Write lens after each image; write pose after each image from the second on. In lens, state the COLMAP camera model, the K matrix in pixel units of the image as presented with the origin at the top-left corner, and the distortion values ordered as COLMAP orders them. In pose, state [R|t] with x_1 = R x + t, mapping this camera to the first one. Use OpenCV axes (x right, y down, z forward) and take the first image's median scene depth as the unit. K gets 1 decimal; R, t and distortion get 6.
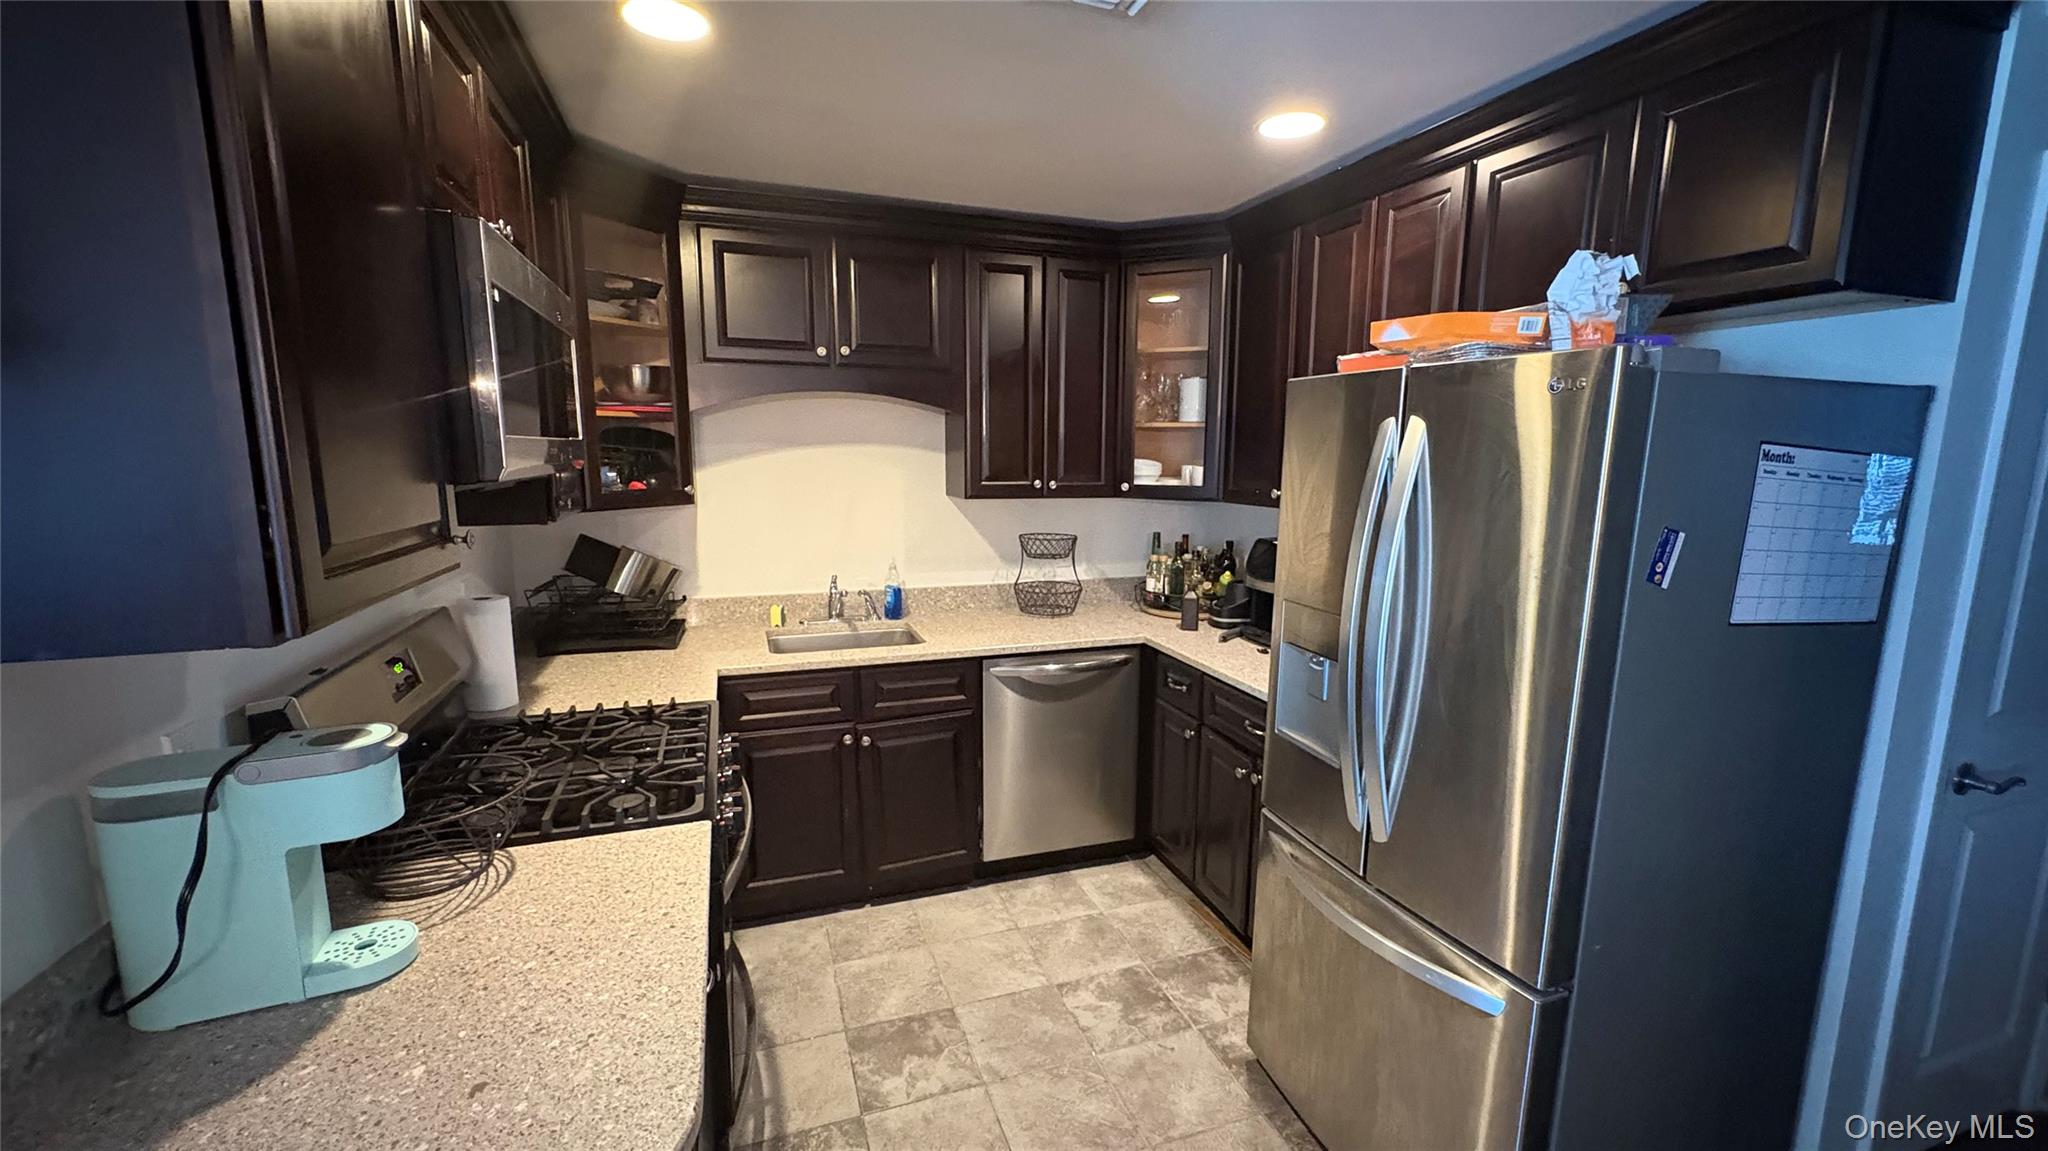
lens RADIAL K [[816.2, 0, 1022.9], [0, 816.2, 576.5], [0, 0, 1]] dist [-0.000960, 0.000764]
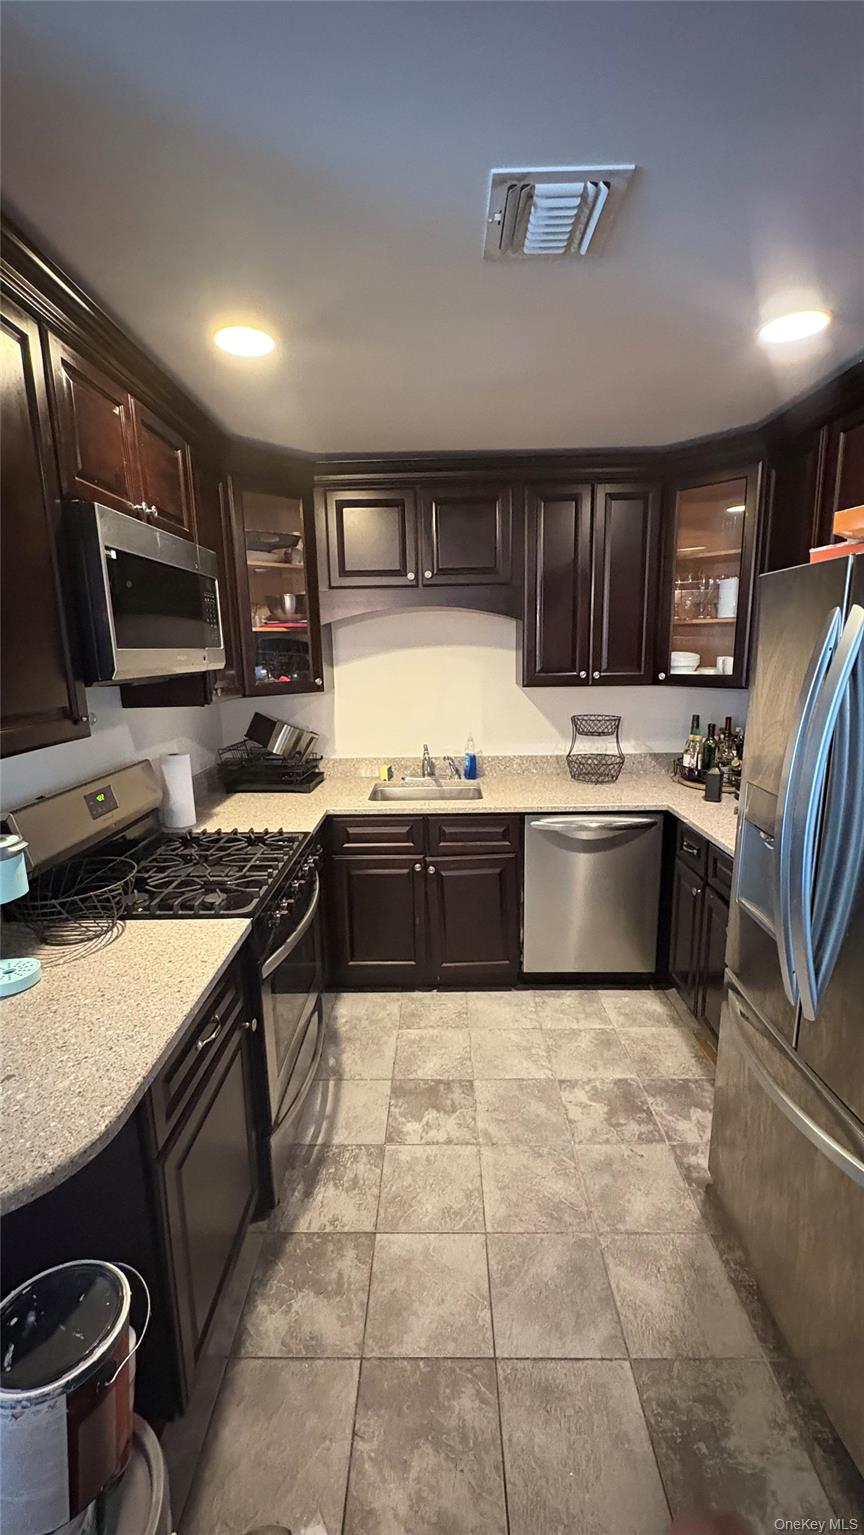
lens RADIAL K [[611.8, 0, 431.4], [0, 611.8, 767.9], [0, 0, 1]] dist [-0.000960, 0.000764]
pose [[0.937233, 0.042425, -0.346113, 0.152901], [-0.028229, 0.998544, 0.045957, -0.011393], [0.347559, -0.033302, 0.937066, 0.070852]]
